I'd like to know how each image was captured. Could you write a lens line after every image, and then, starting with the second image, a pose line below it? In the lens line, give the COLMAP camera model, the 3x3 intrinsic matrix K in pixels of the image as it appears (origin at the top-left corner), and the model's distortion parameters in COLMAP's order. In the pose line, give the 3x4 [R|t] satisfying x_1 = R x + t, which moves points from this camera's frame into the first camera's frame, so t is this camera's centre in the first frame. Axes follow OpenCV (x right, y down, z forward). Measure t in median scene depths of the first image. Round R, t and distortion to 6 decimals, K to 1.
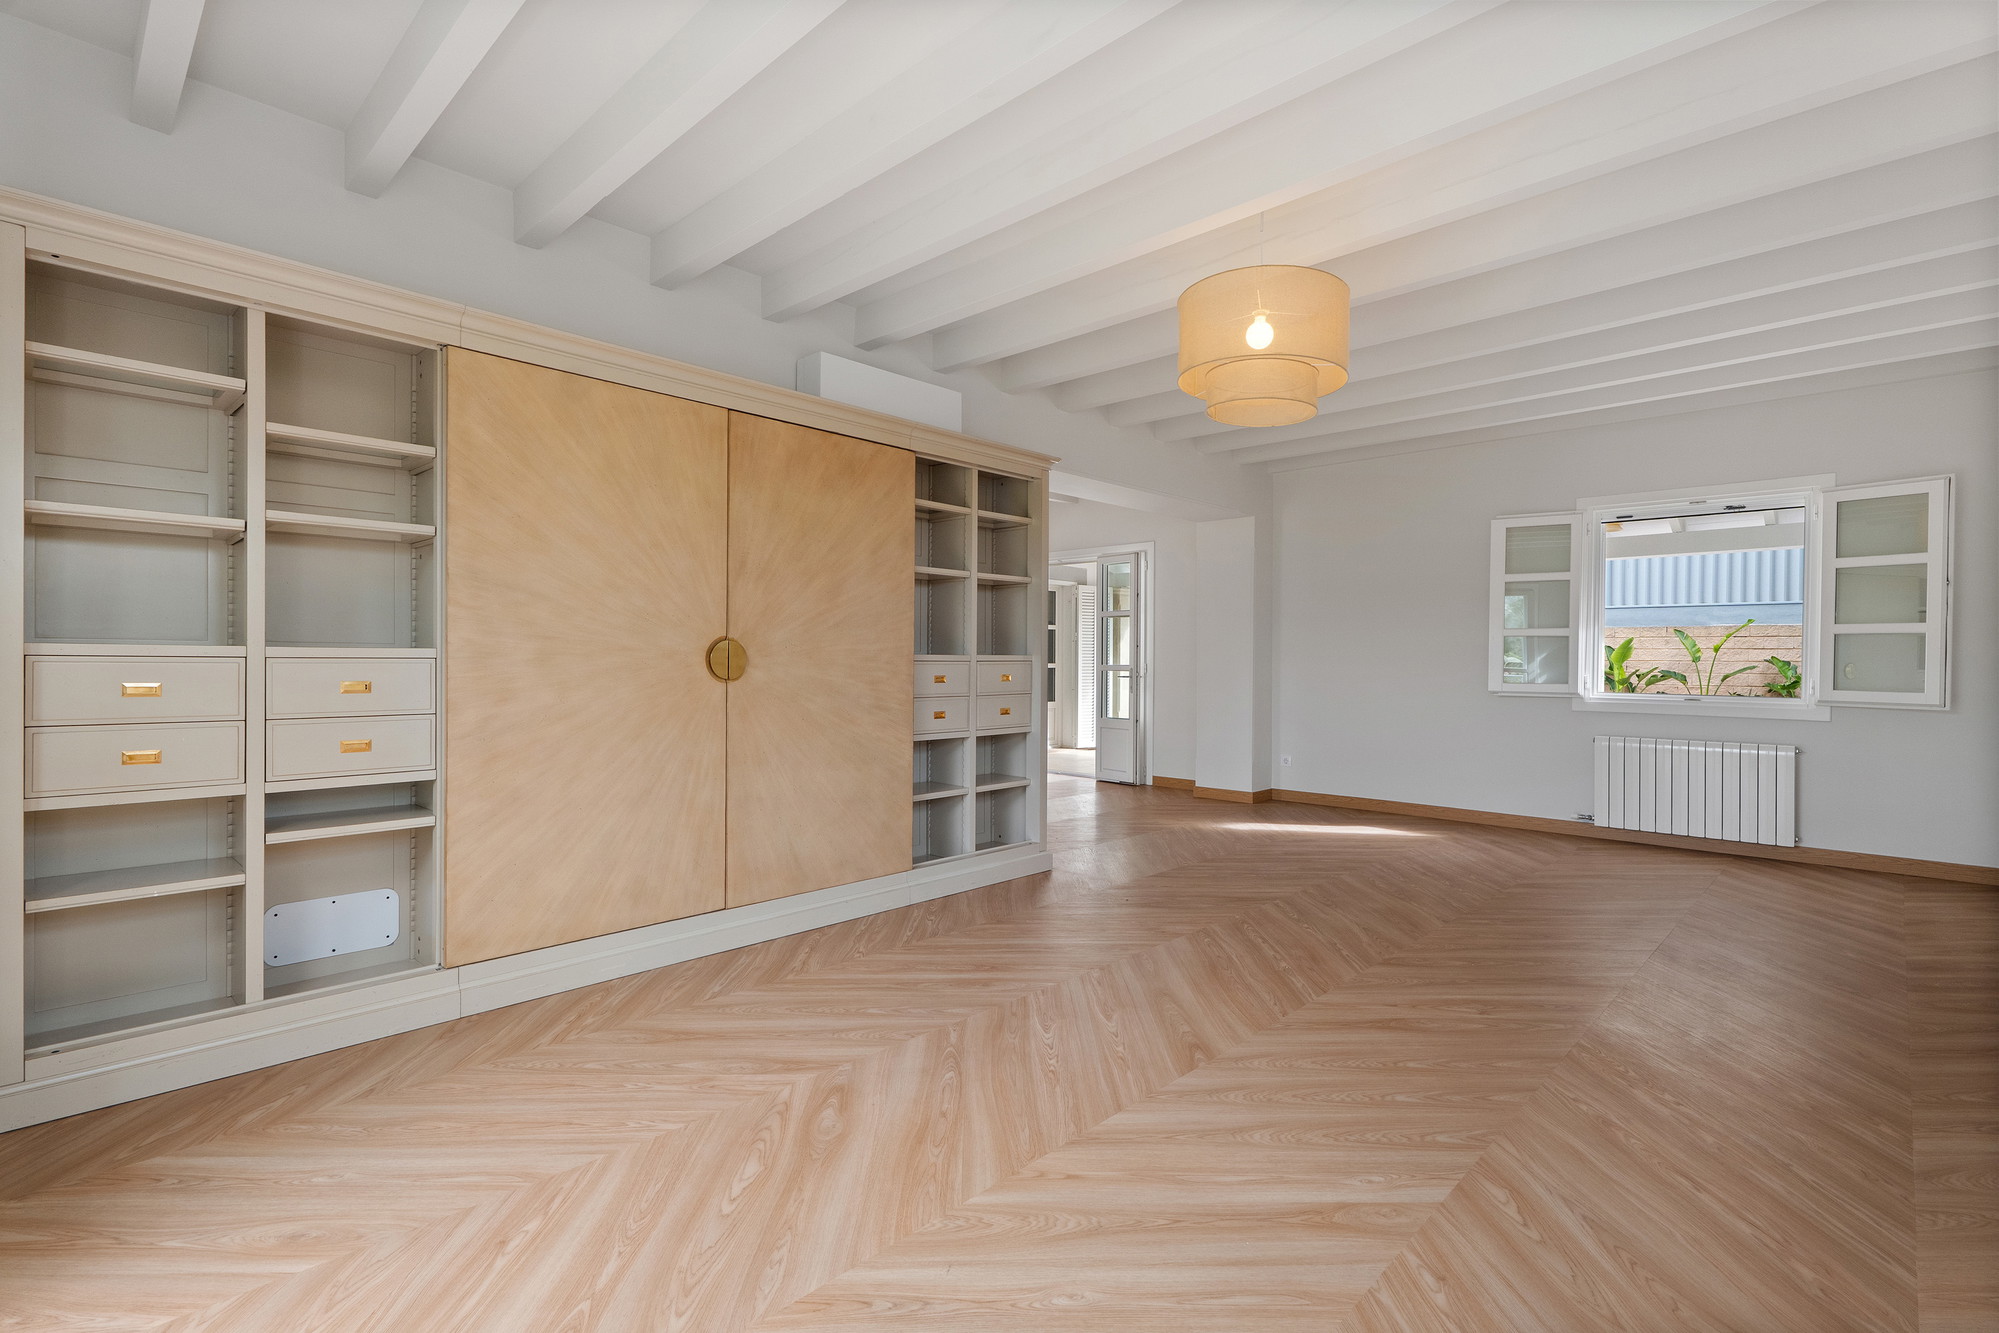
lens RADIAL K [[931.8, 0, 994.6], [0, 931.8, 666.4], [0, 0, 1]] dist [0.001082, 0.000477]
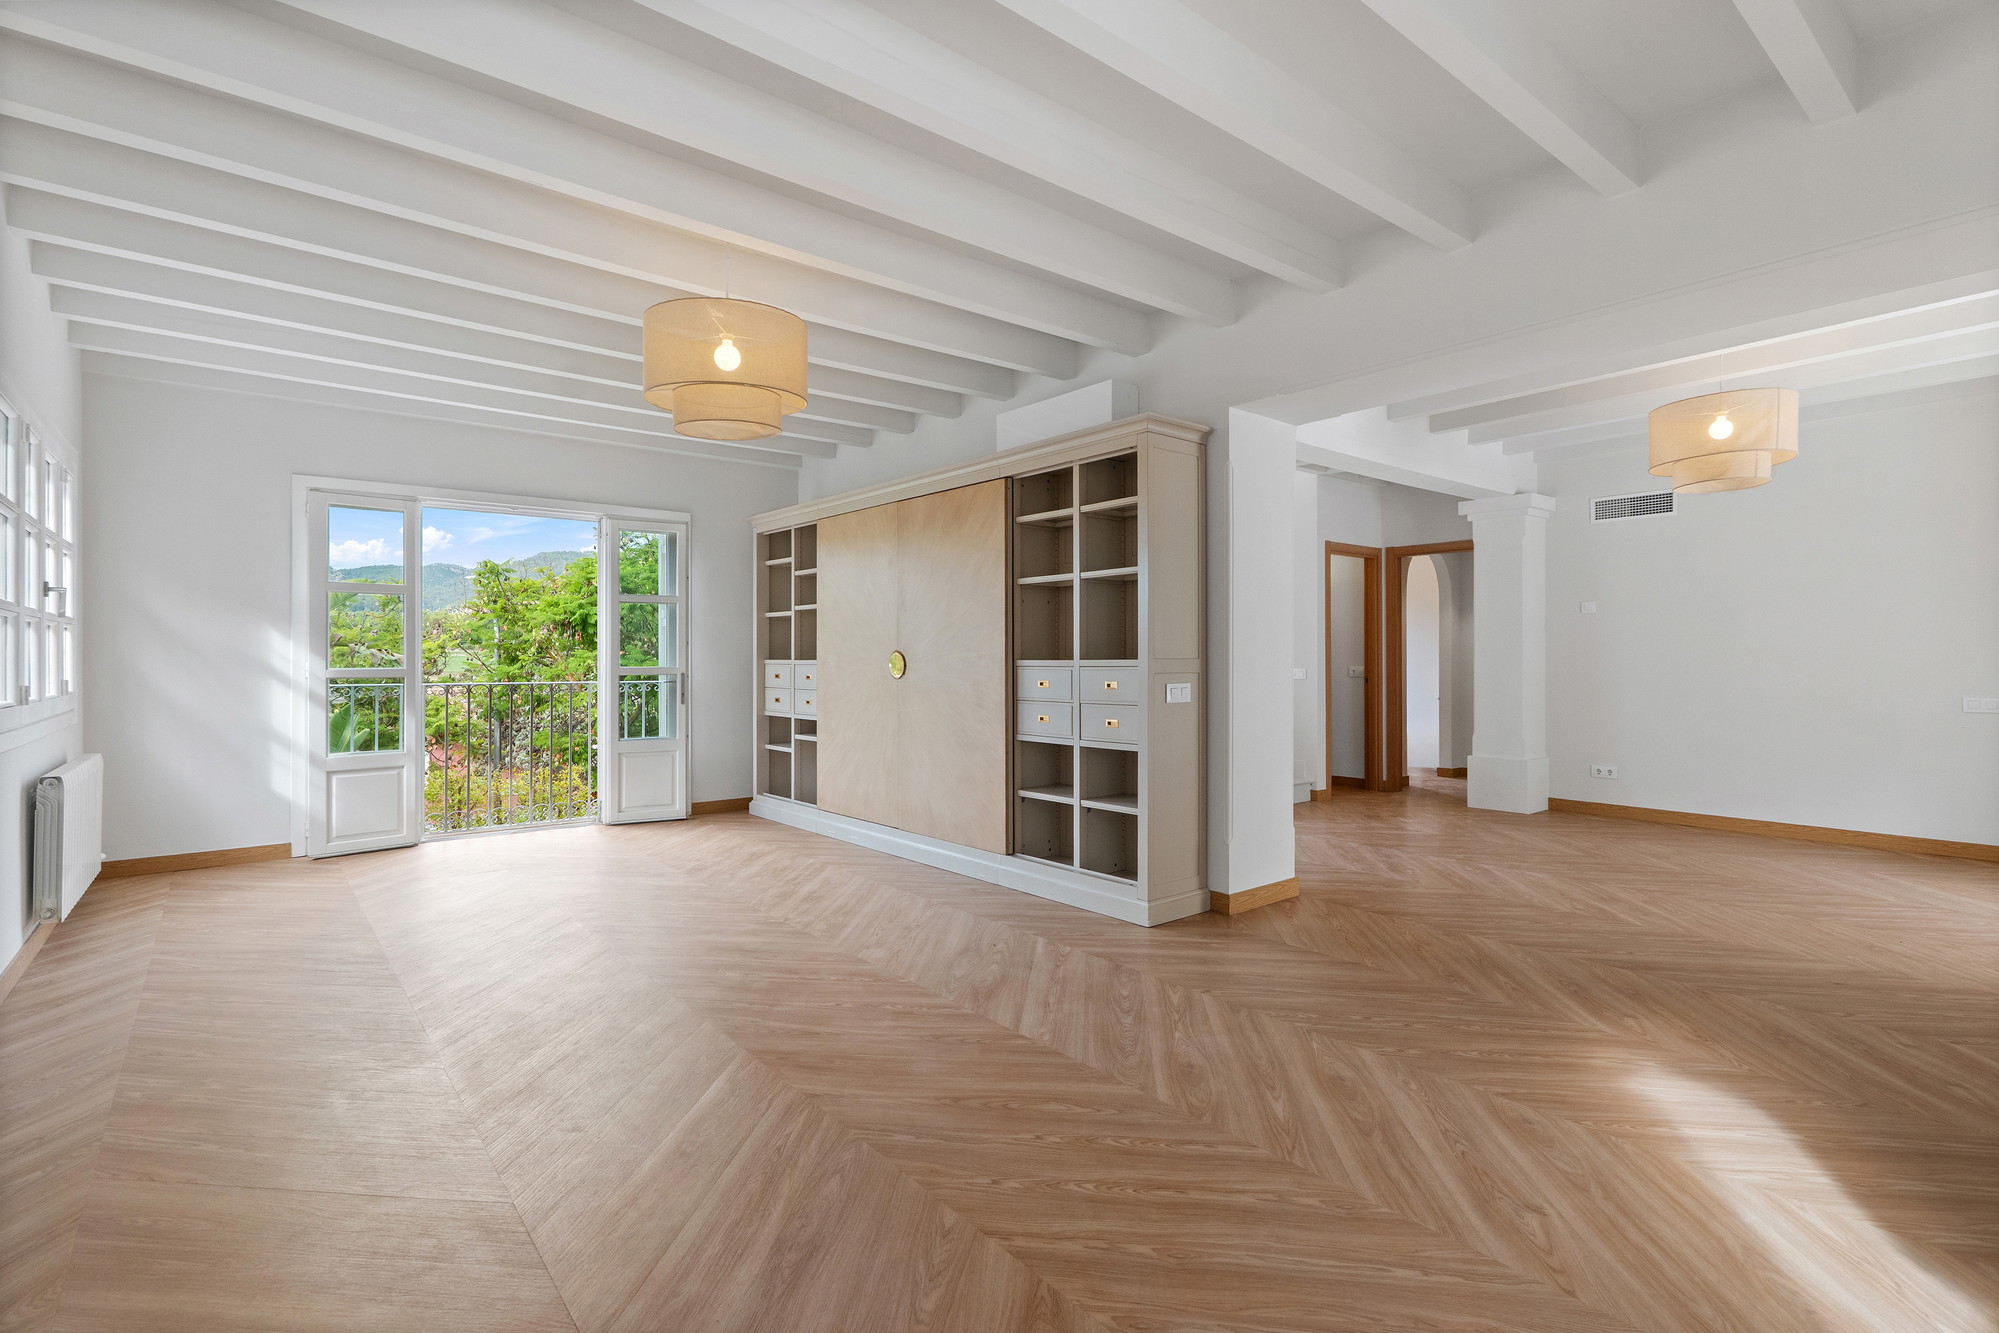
lens RADIAL K [[931.8, 0, 988.4], [0, 931.8, 661.5], [0, 0, 1]] dist [0.001082, 0.000477]
pose [[-0.127621, -0.011792, -0.991753, 1.124049], [-0.015133, 0.999836, -0.009941, 0.000039], [0.991708, 0.013740, -0.127779, 1.248777]]
